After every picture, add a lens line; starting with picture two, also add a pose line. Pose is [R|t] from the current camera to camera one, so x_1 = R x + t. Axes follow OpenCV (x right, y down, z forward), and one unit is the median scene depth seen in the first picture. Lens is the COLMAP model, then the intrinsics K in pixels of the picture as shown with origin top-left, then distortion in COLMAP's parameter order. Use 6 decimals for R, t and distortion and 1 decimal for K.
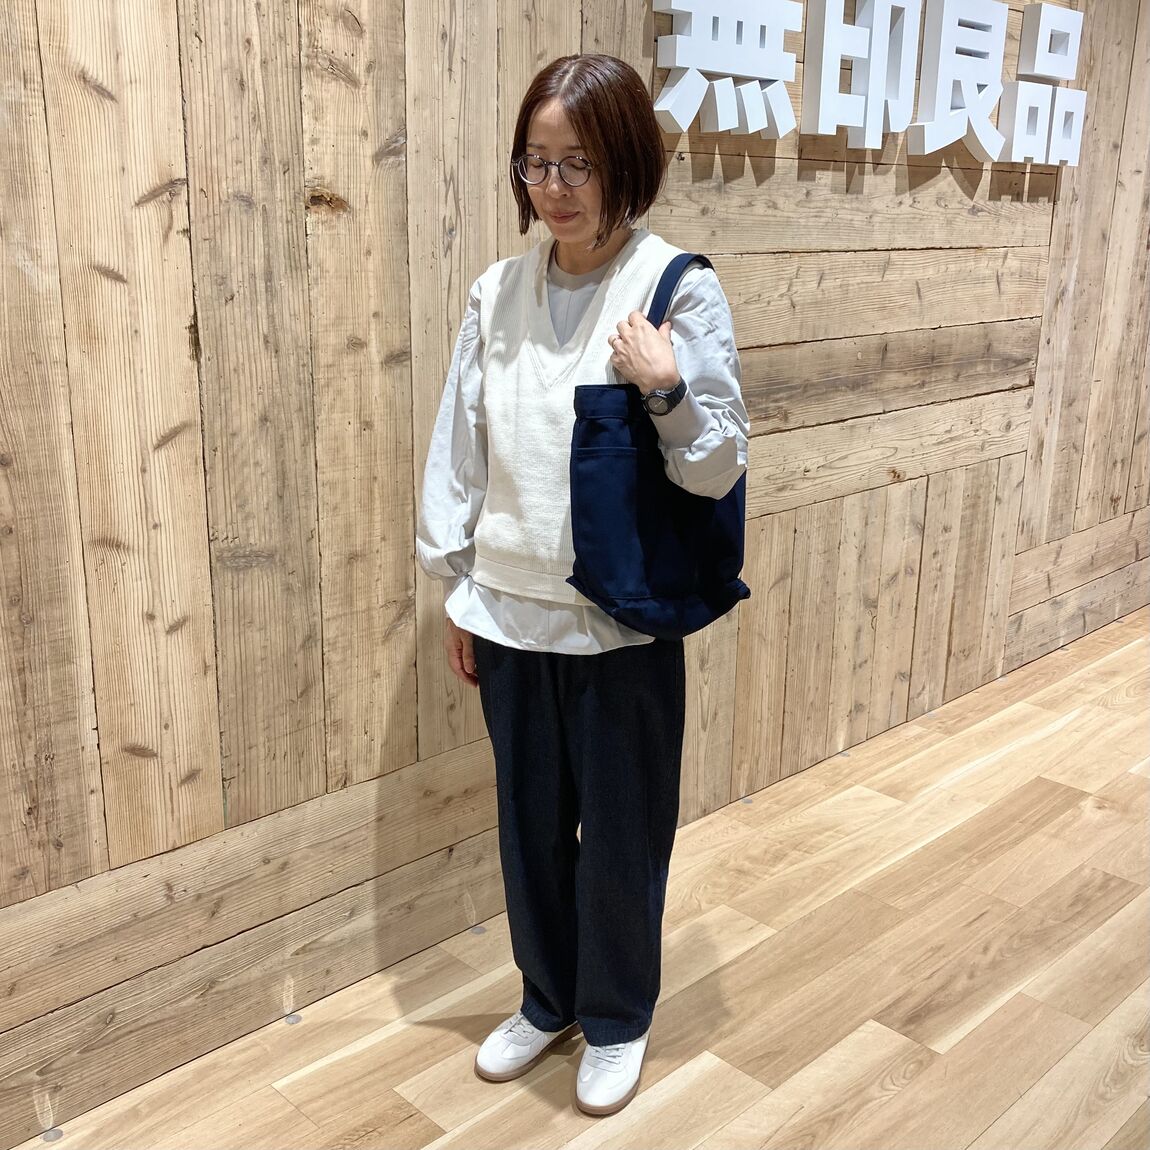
lens RADIAL K [[1322.4, 0, 575.0], [0, 1322.4, 575.0], [0, 0, 1]] dist [0.105589, -0.209343]
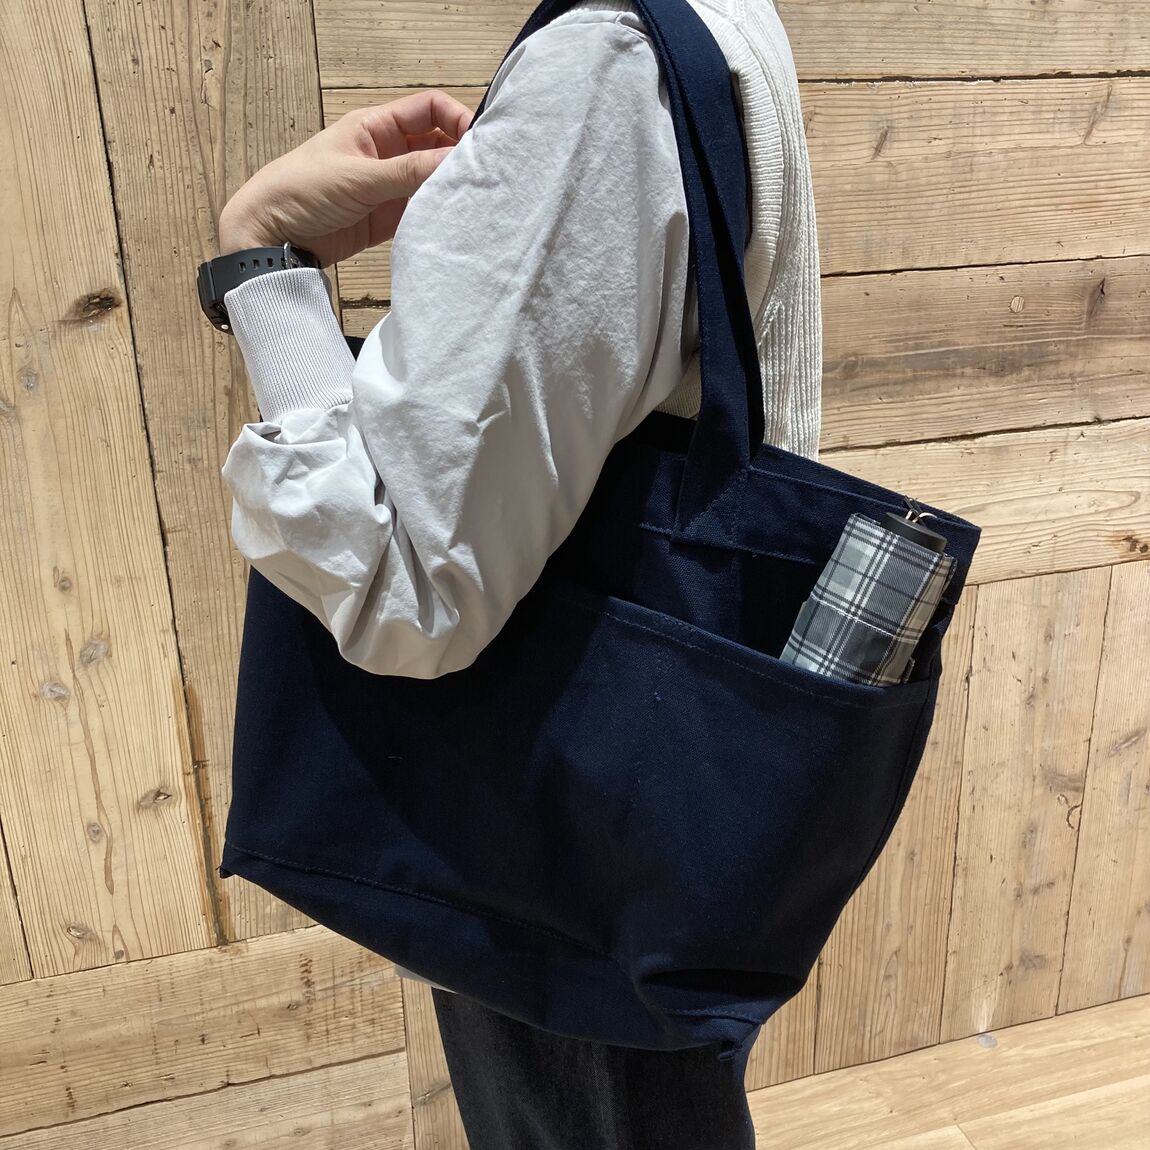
lens RADIAL K [[1256.5, 0, 576.1], [0, 1256.5, 595.2], [0, 0, 1]] dist [0.000670, 0.020719]
pose [[0.879519, 0.122400, -0.459853, 0.266289], [-0.086427, 0.991370, 0.098574, -0.082308], [0.467950, -0.046954, 0.882507, 0.466355]]
